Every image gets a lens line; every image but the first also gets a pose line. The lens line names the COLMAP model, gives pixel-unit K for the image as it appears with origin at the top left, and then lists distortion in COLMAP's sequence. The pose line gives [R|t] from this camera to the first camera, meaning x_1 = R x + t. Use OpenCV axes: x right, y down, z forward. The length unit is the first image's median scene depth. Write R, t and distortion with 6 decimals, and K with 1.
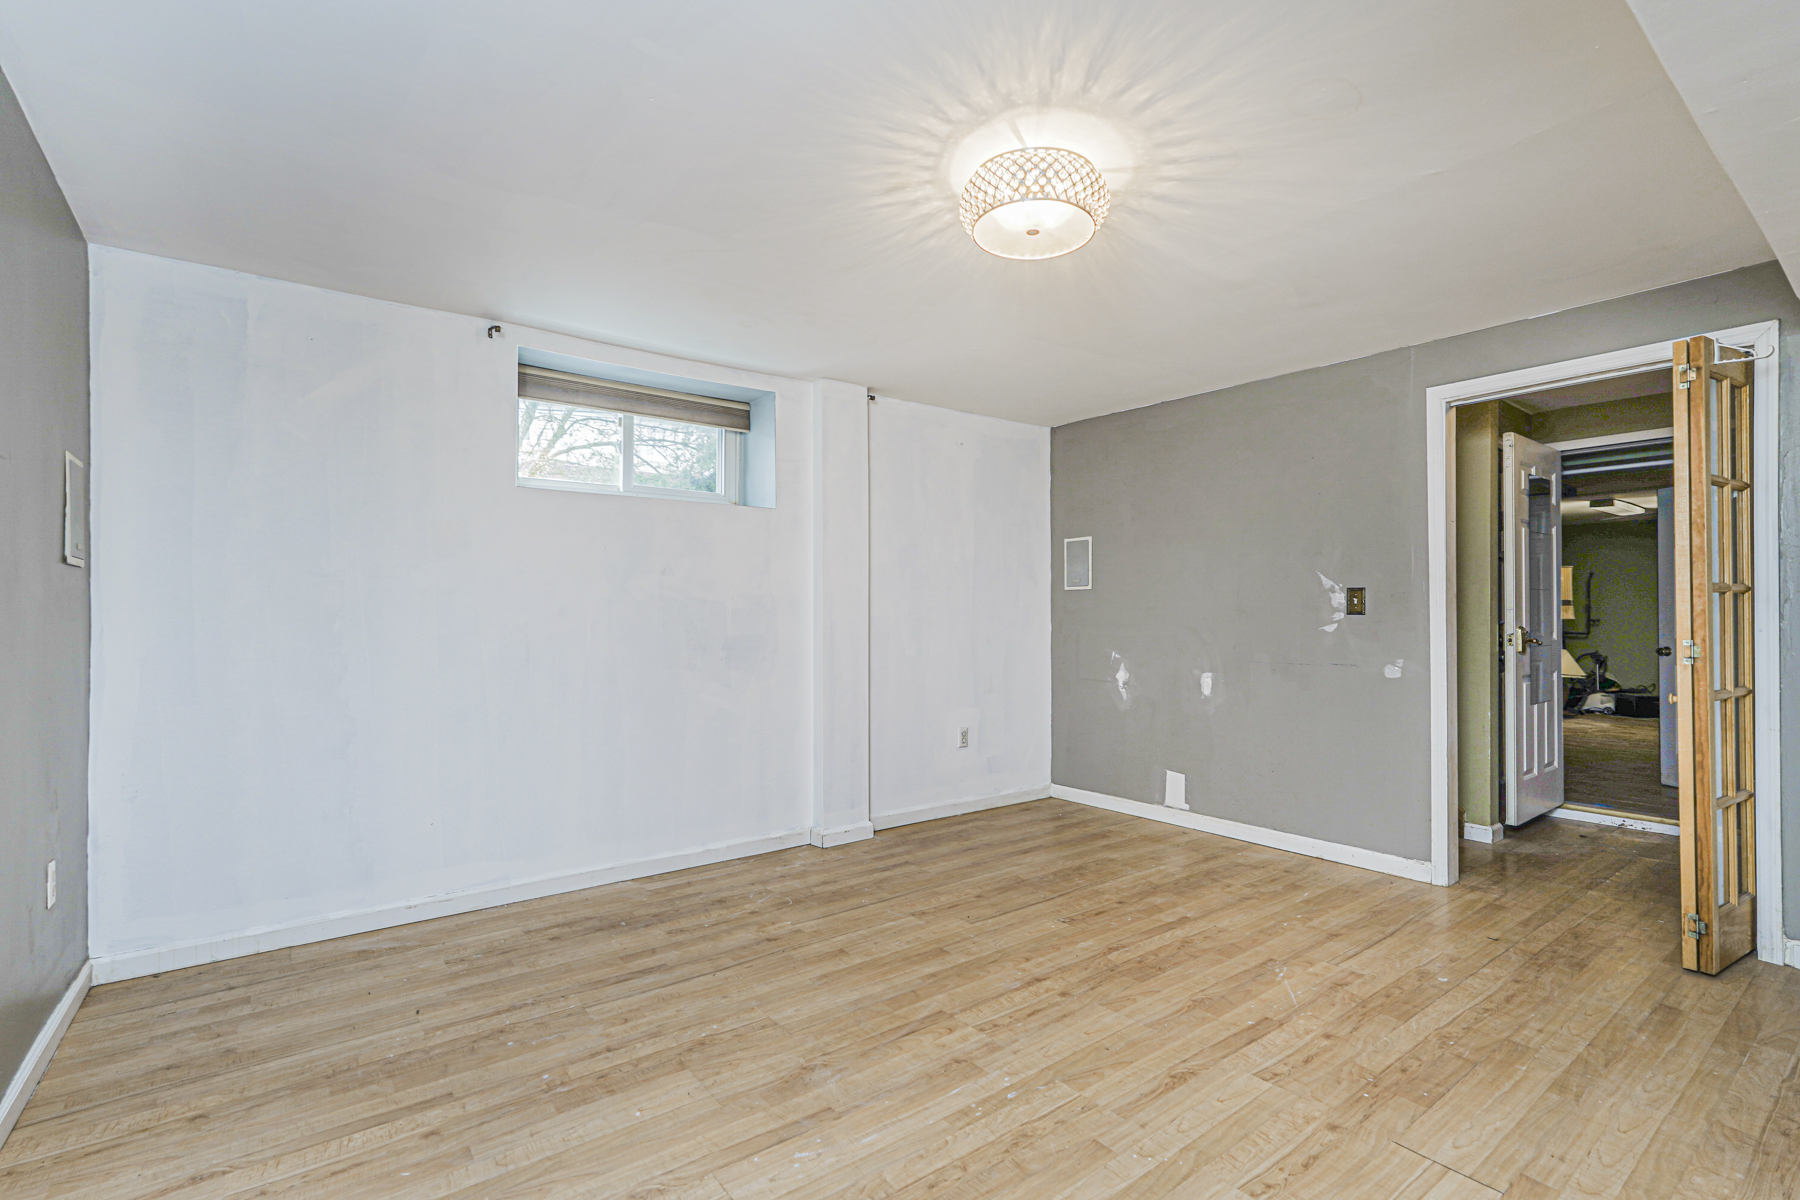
lens RADIAL K [[825.0, 0, 903.9], [0, 825.0, 604.7], [0, 0, 1]] dist [-0.000838, 0.002002]
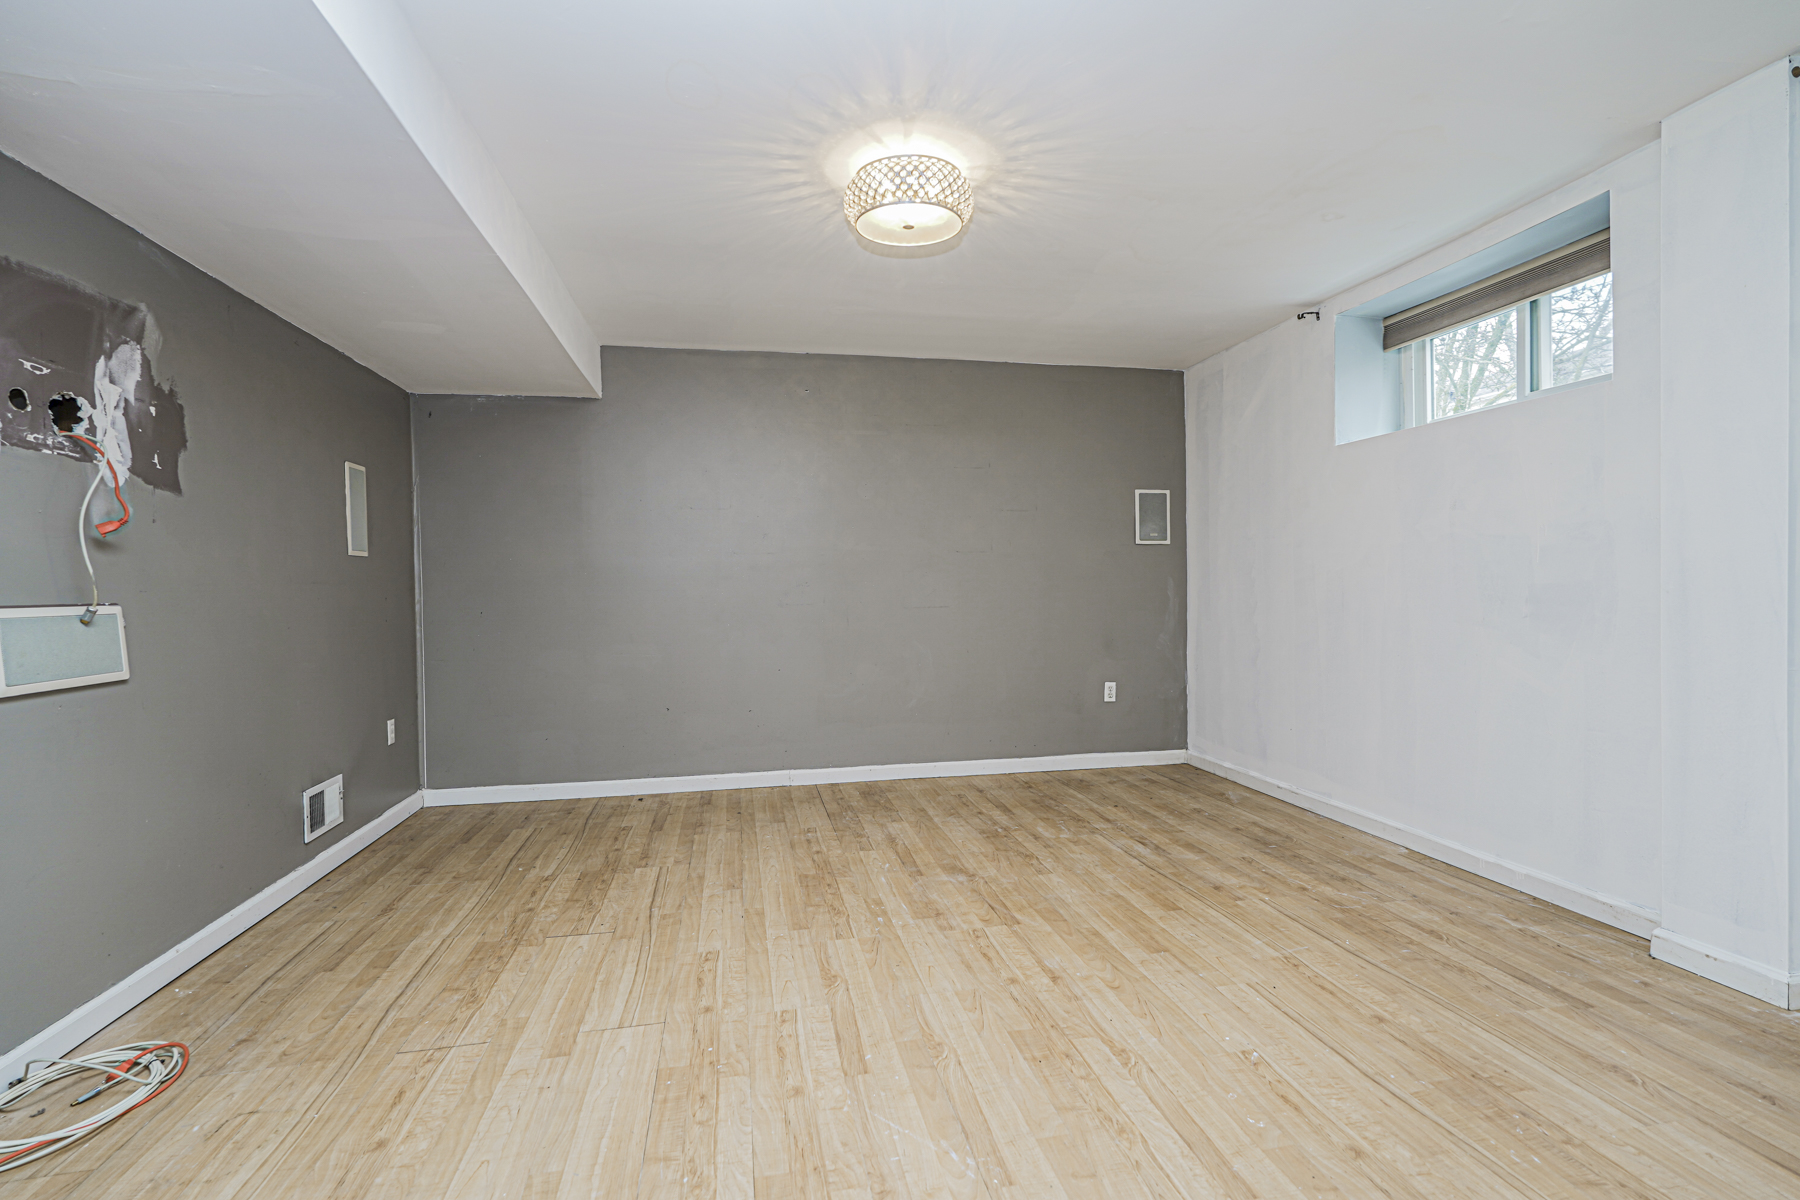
lens RADIAL K [[825.0, 0, 903.0], [0, 825.0, 600.4], [0, 0, 1]] dist [-0.000838, 0.002002]
pose [[-0.437577, 0.022793, -0.898892, 0.867717], [0.031031, 0.999466, 0.010237, 0.037132], [0.898645, -0.023414, -0.438051, 1.075358]]
